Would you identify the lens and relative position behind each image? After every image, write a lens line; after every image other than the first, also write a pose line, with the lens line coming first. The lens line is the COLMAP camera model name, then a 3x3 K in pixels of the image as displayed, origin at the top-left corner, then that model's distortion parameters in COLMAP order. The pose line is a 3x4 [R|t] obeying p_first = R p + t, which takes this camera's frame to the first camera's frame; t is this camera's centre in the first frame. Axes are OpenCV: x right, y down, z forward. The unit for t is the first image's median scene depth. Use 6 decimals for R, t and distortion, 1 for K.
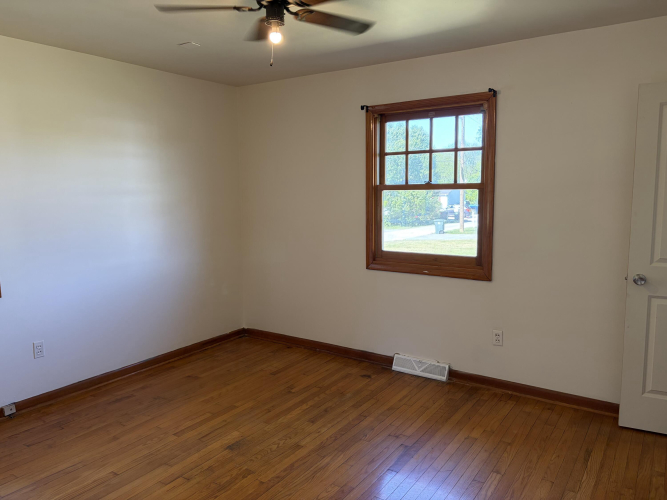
lens RADIAL K [[511.1, 0, 333.5], [0, 511.1, 250.0], [0, 0, 1]] dist [0.063095, -0.053935]
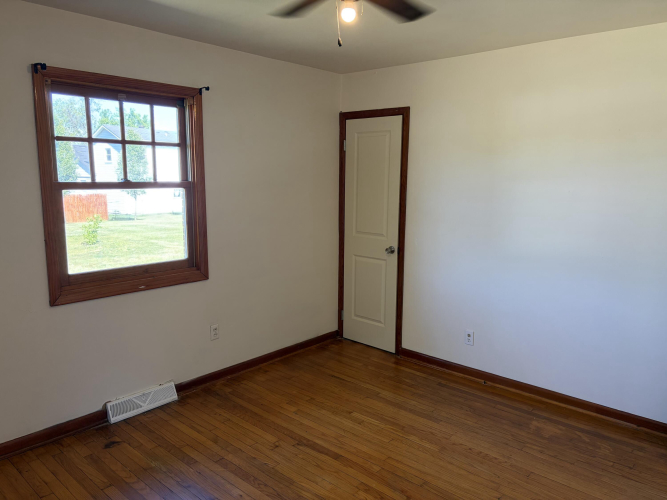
lens RADIAL K [[506.2, 0, 334.3], [0, 506.2, 254.9], [0, 0, 1]] dist [0.047841, 0.001004]
pose [[0.133171, -0.147653, 0.980033, -0.615964], [0.114058, 0.984554, 0.132836, -0.088573], [-0.984508, 0.094090, 0.147955, 0.588311]]
